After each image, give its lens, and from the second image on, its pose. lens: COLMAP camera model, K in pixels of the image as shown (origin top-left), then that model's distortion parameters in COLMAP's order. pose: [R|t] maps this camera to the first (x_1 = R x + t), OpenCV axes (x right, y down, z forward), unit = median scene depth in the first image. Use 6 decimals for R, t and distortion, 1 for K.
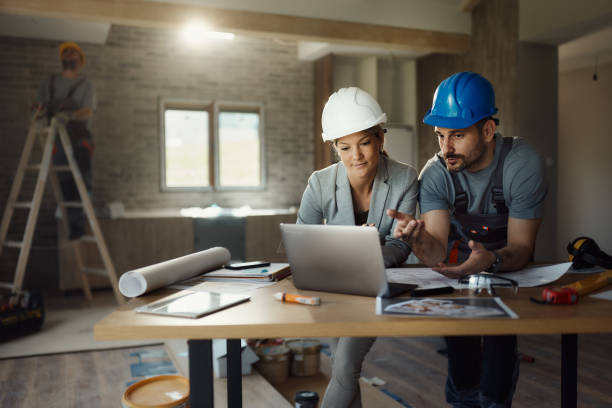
lens RADIAL K [[646.6, 0, 304.8], [0, 646.6, 214.6], [0, 0, 1]] dist [0.007615, -0.015387]
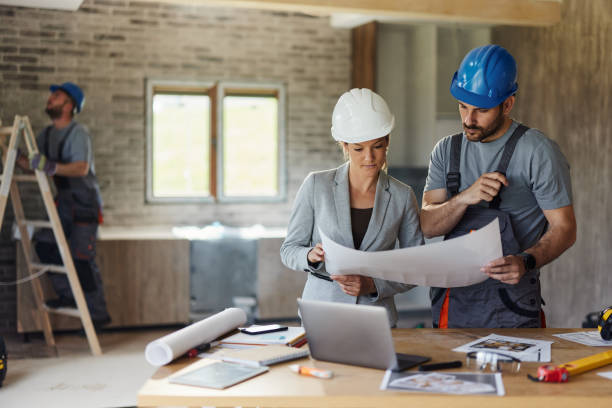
lens RADIAL K [[1019.6, 0, 306.0], [0, 1019.6, 204.0], [0, 0, 1]] dist [-0.035613, 0.113983]
pose [[0.999115, 0.014414, -0.039523, 0.010995], [-0.014382, 0.999896, 0.001100, -0.040269], [0.039535, -0.000530, 0.999218, -0.186893]]
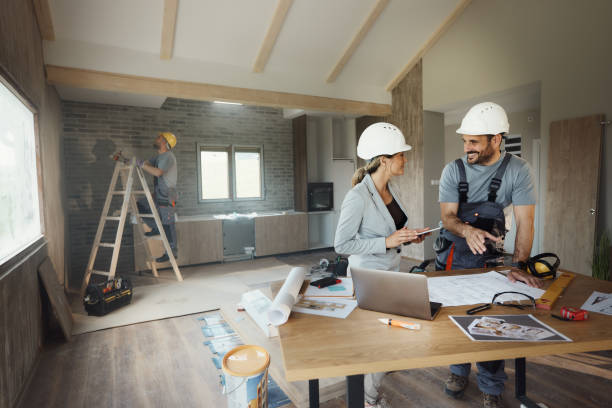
lens RADIAL K [[386.6, 0, 306.0], [0, 386.6, 204.0], [0, 0, 1]] dist [0.001148, 0.001026]
pose [[0.992292, -0.020791, 0.122162, -0.083445], [0.019943, 0.999768, 0.008162, -0.037884], [-0.122303, -0.005663, 0.992477, 0.048931]]
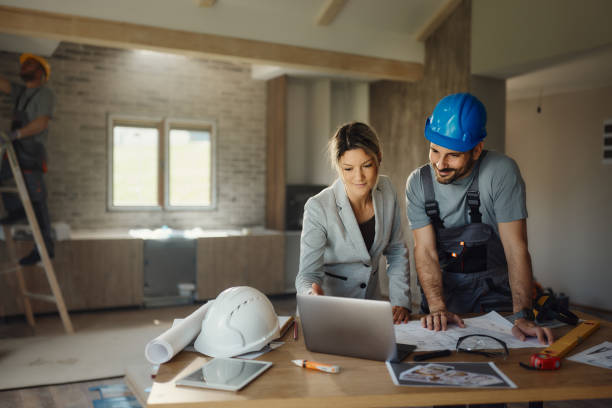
lens RADIAL K [[675.0, 0, 314.8], [0, 675.0, 212.0], [0, 0, 1]] dist [0.010913, -0.005594]
pose [[0.992192, 0.015633, 0.123735, -0.042806], [-0.014823, 0.999862, -0.007468, -0.032516], [-0.123835, 0.005576, 0.992287, -0.037128]]
